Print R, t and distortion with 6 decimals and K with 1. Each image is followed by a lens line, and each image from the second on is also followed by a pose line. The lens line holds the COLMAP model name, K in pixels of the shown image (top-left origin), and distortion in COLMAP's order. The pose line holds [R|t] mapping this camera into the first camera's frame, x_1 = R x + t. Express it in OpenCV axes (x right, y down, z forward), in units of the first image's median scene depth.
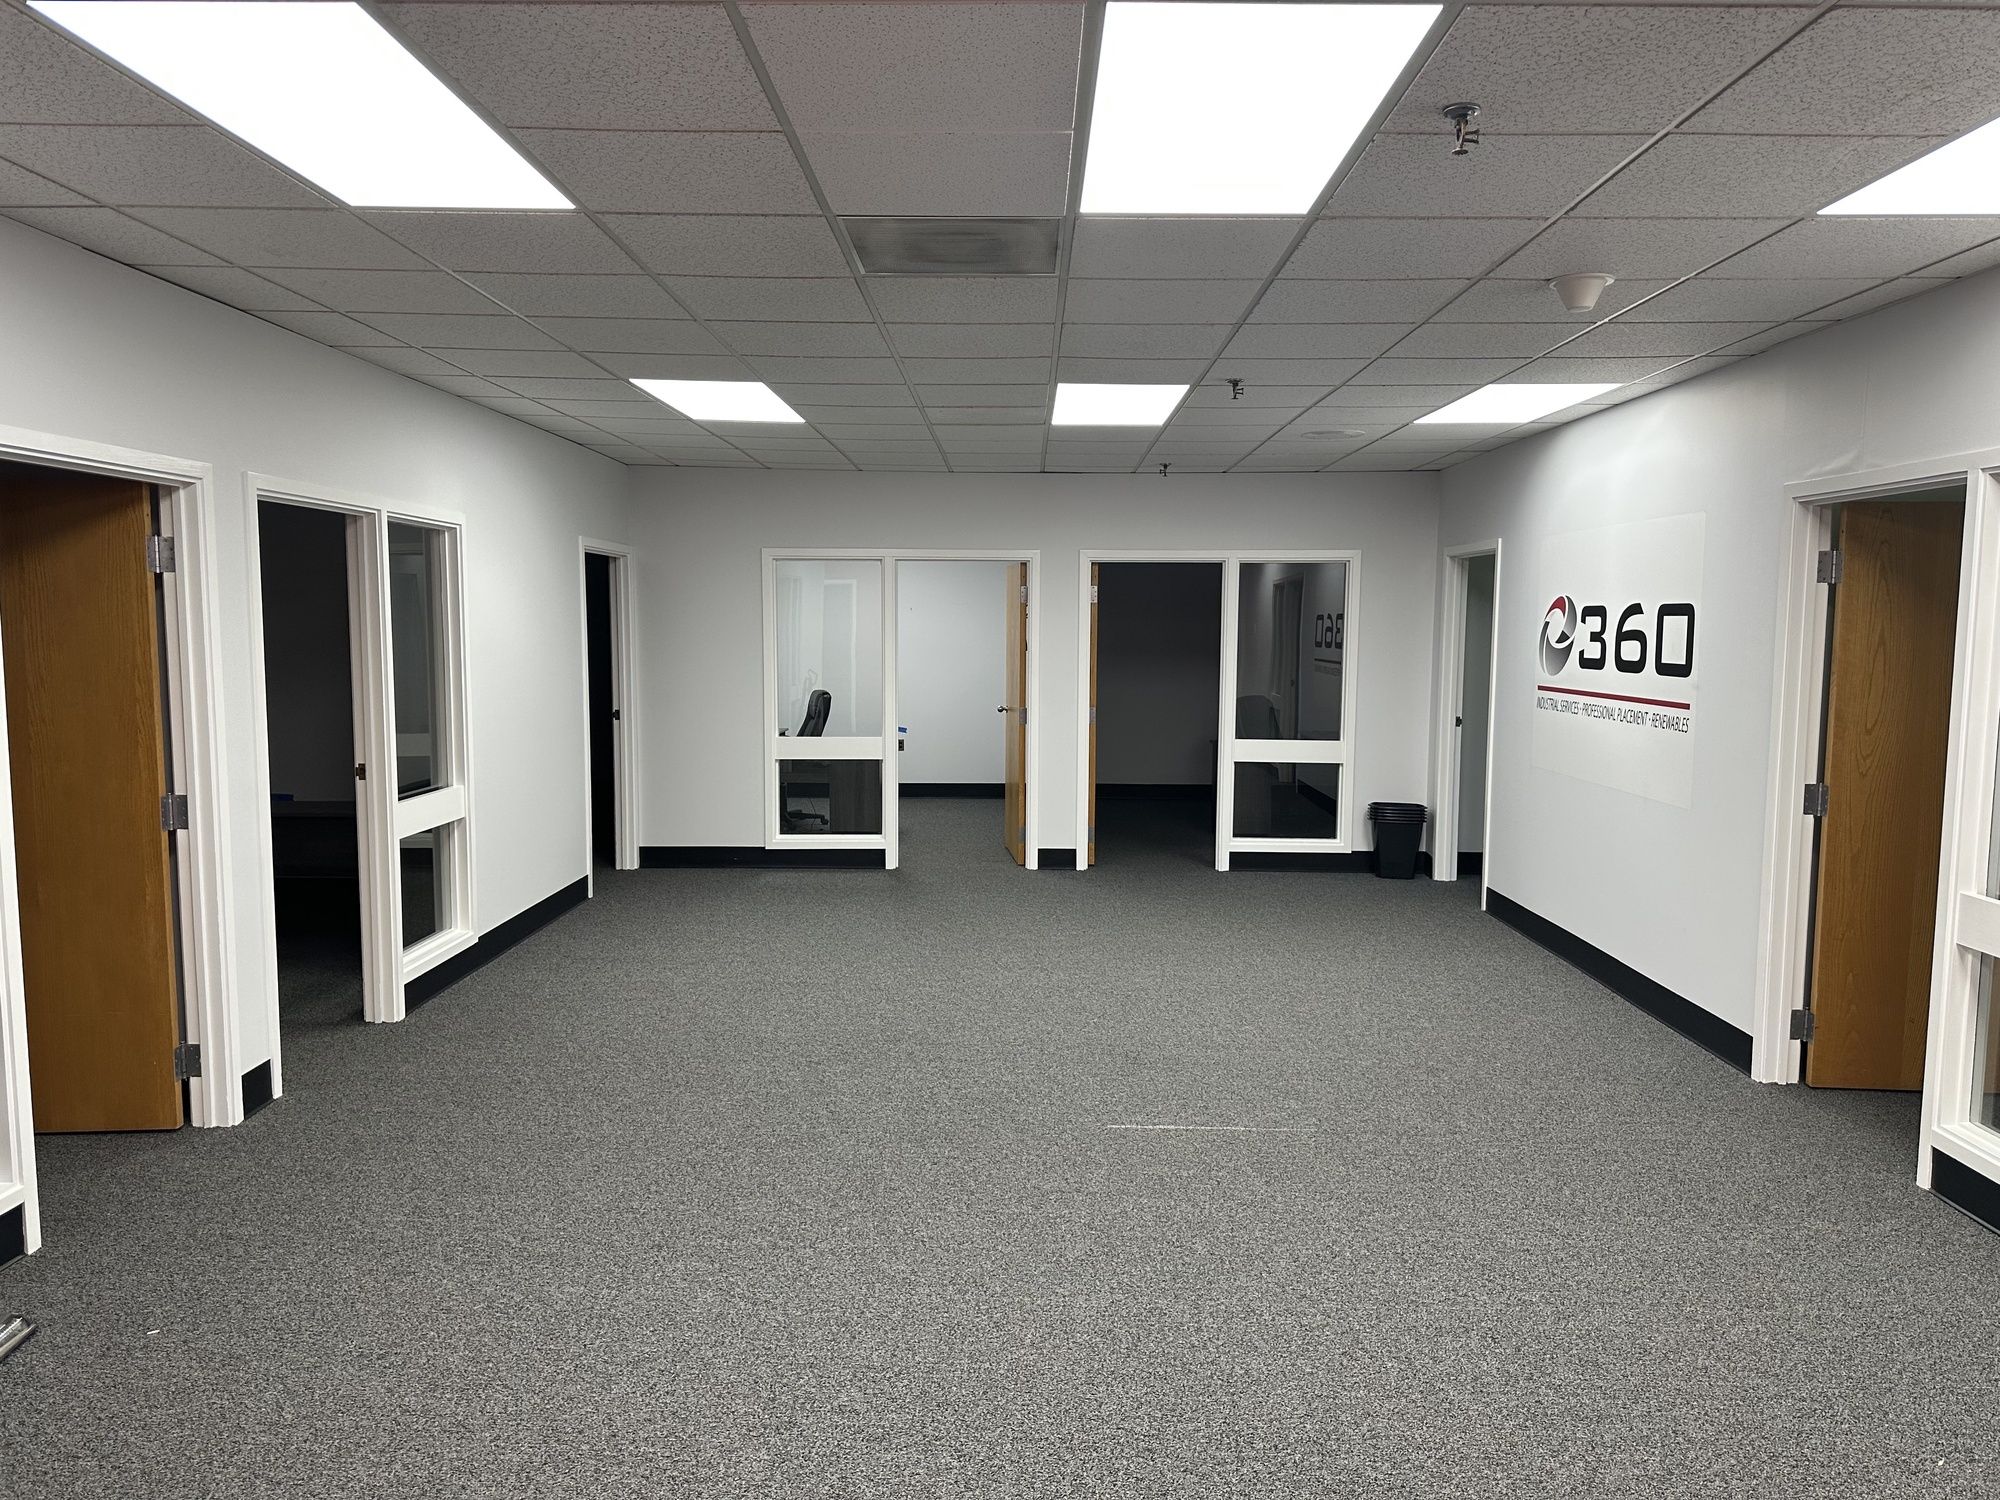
lens RADIAL K [[1394.0, 0, 1000.0], [0, 1394.0, 750.0], [0, 0, 1]] dist [0.118619, -0.146192]
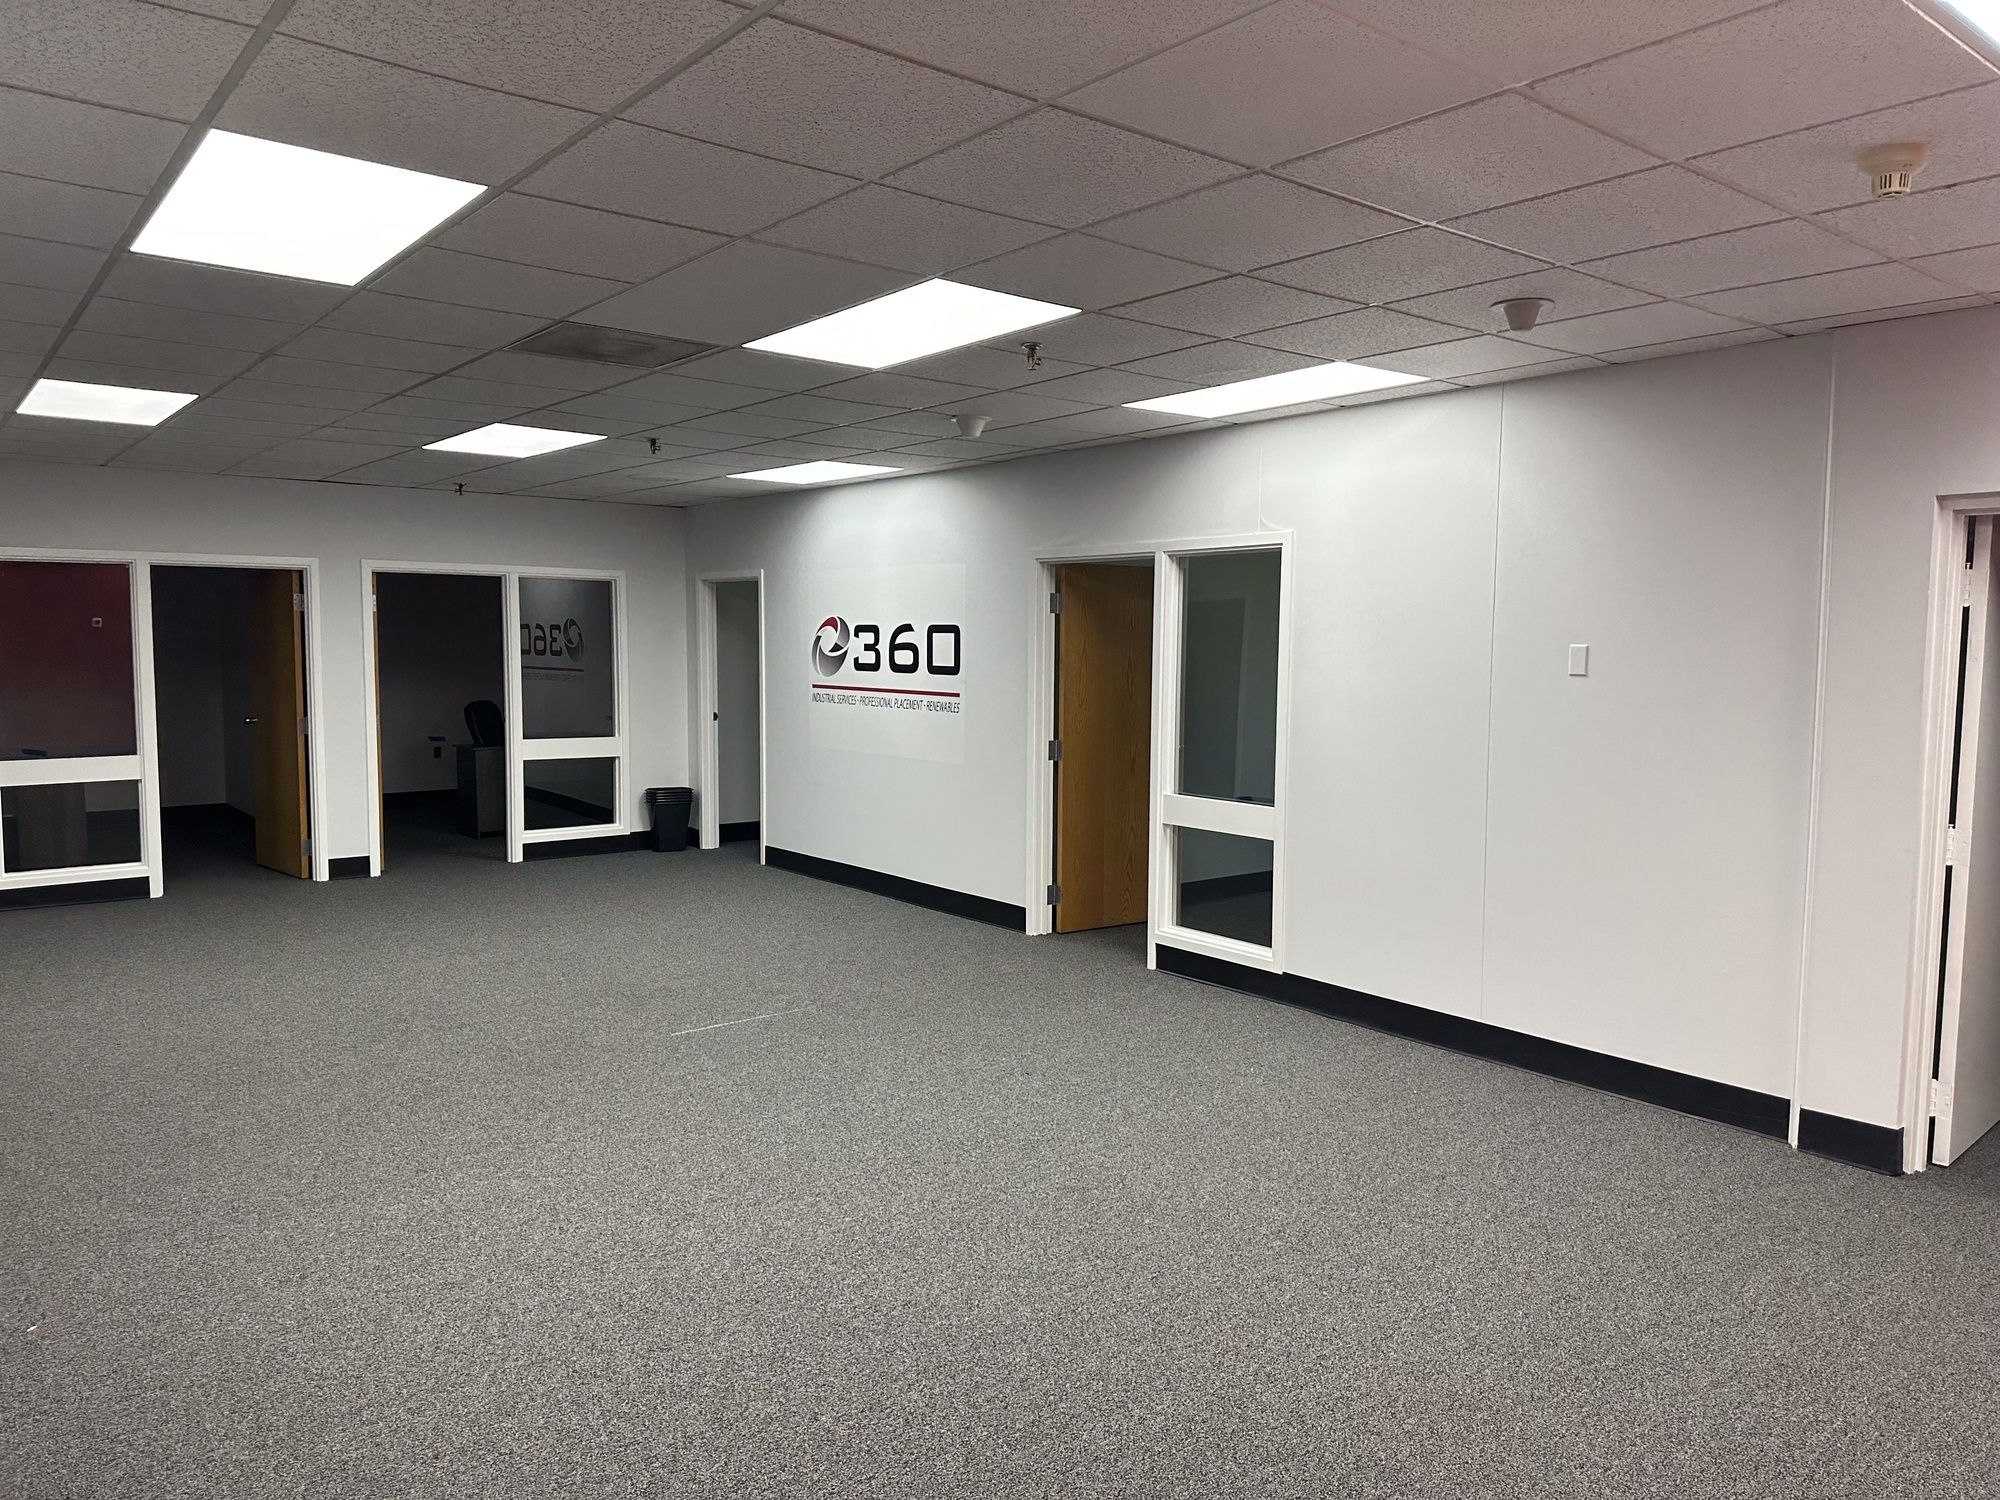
lens RADIAL K [[1394.0, 0, 1000.0], [0, 1394.0, 750.0], [0, 0, 1]] dist [0.118619, -0.146192]
pose [[0.775939, -0.050104, 0.628815, -0.319357], [0.053815, 0.998464, 0.013152, 0.007615], [-0.628508, 0.023635, 0.777444, -0.117539]]
